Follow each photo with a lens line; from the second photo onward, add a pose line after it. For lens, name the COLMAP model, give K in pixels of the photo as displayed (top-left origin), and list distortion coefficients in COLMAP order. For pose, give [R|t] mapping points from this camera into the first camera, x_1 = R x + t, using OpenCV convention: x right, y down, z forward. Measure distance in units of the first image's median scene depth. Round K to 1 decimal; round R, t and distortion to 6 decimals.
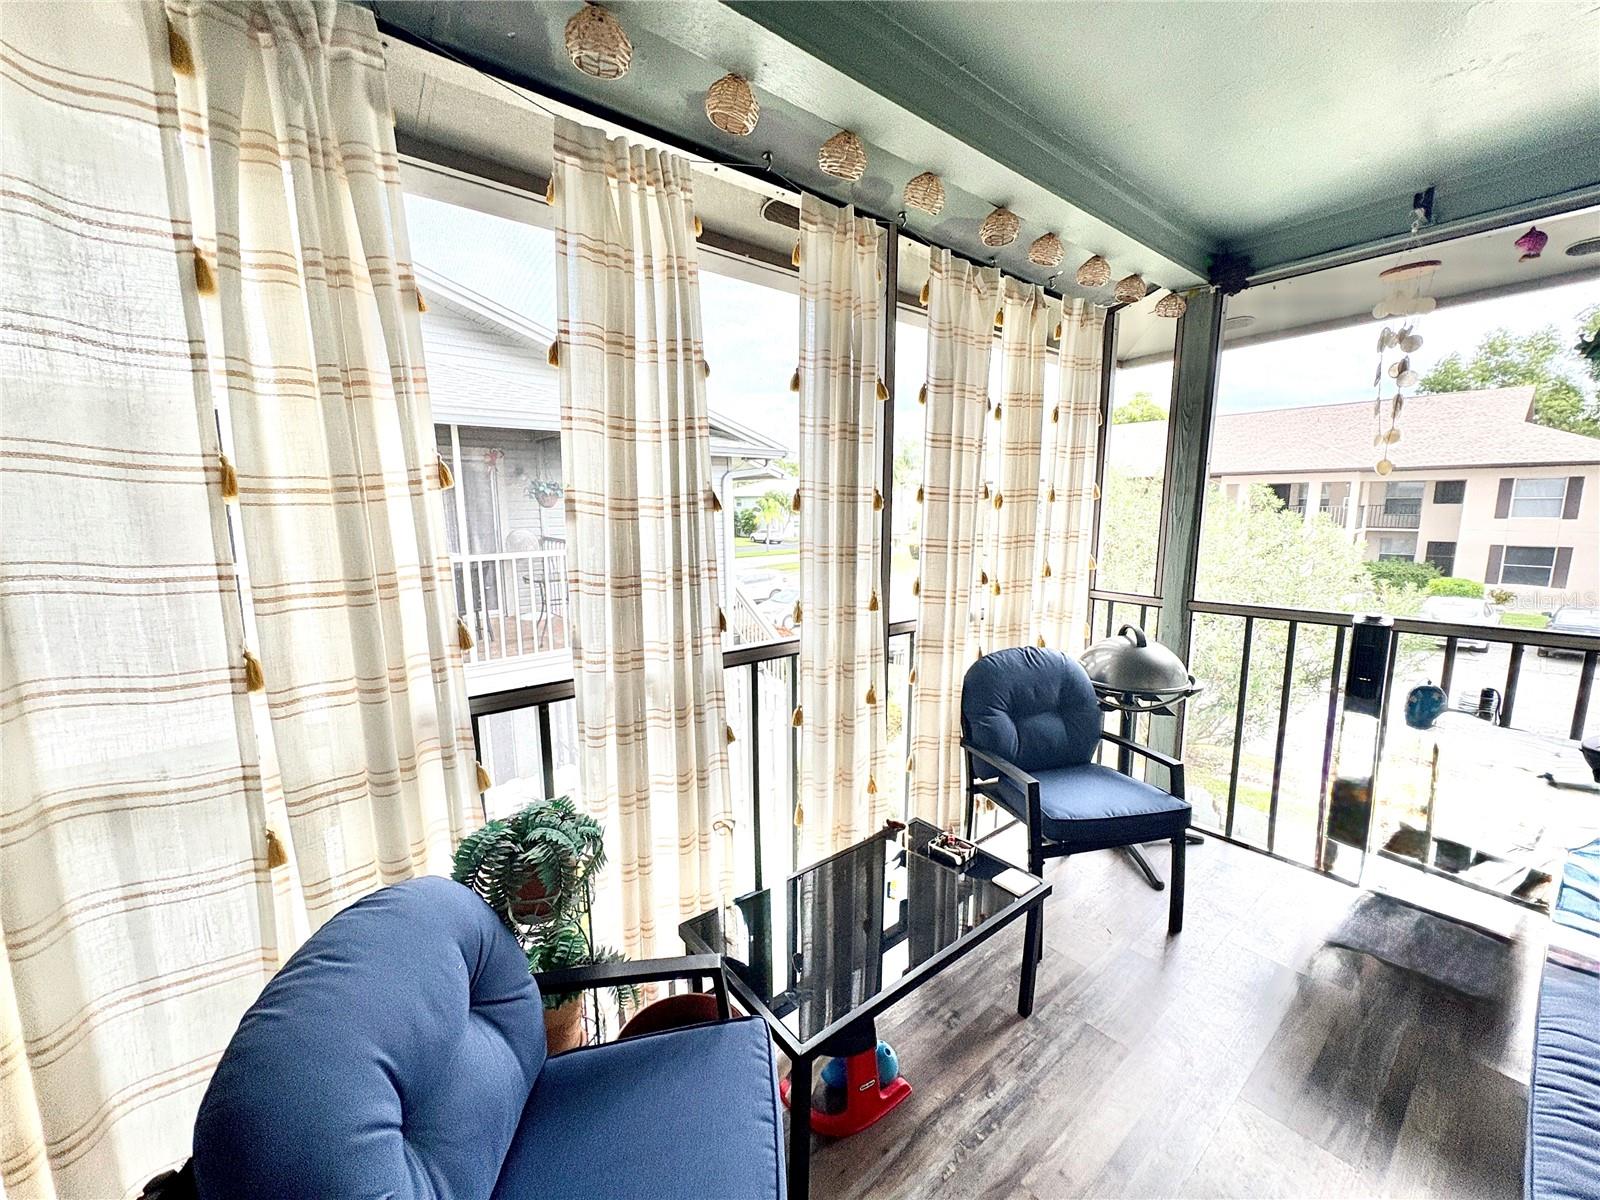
lens RADIAL K [[640.2, 0, 794.0], [0, 640.2, 613.2], [0, 0, 1]] dist [0.009310, -0.001682]
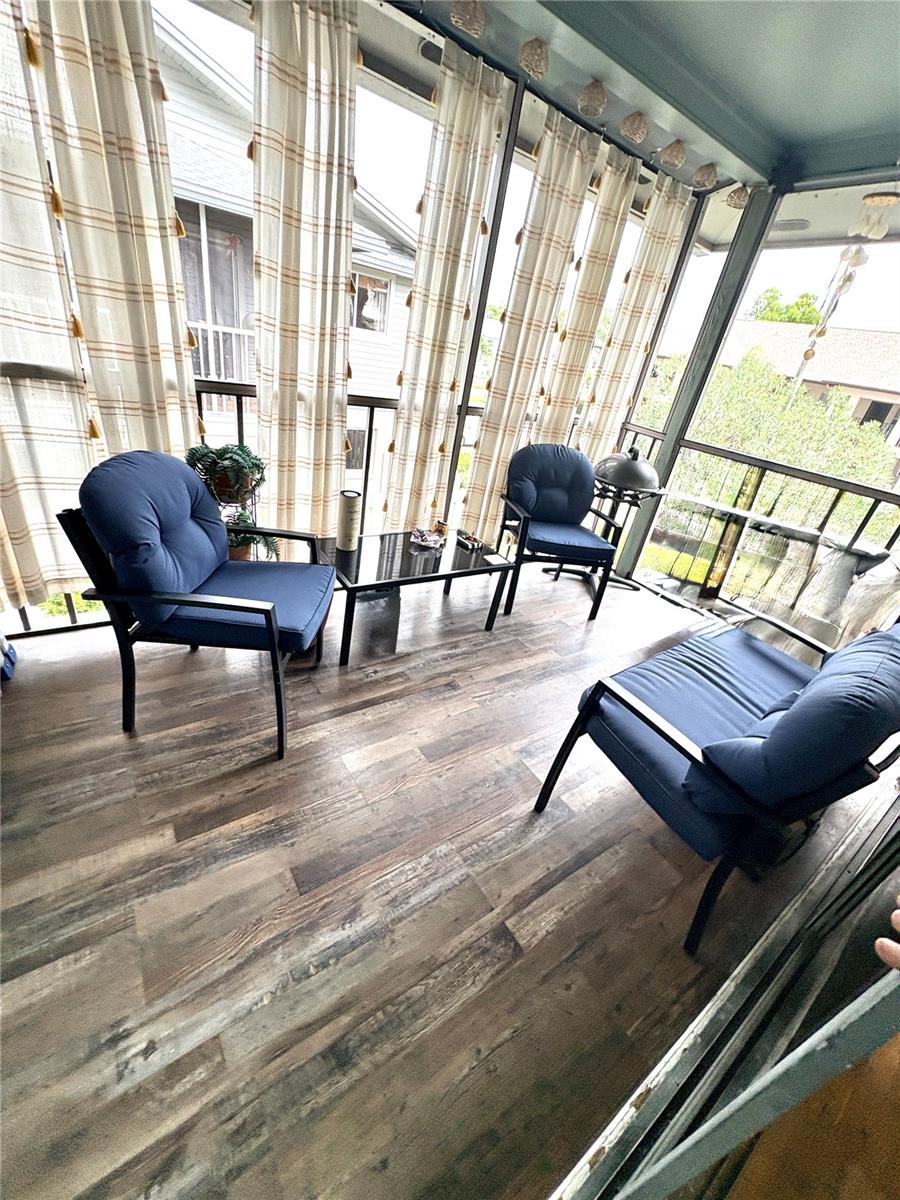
lens RADIAL K [[480.2, 0, 451.0], [0, 480.2, 606.4], [0, 0, 1]] dist [0.009310, -0.001682]
pose [[0.982956, 0.183101, 0.016463, 0.237588], [-0.178404, 0.928448, 0.325815, 0.126006], [0.044372, -0.323199, 0.945290, -0.367110]]
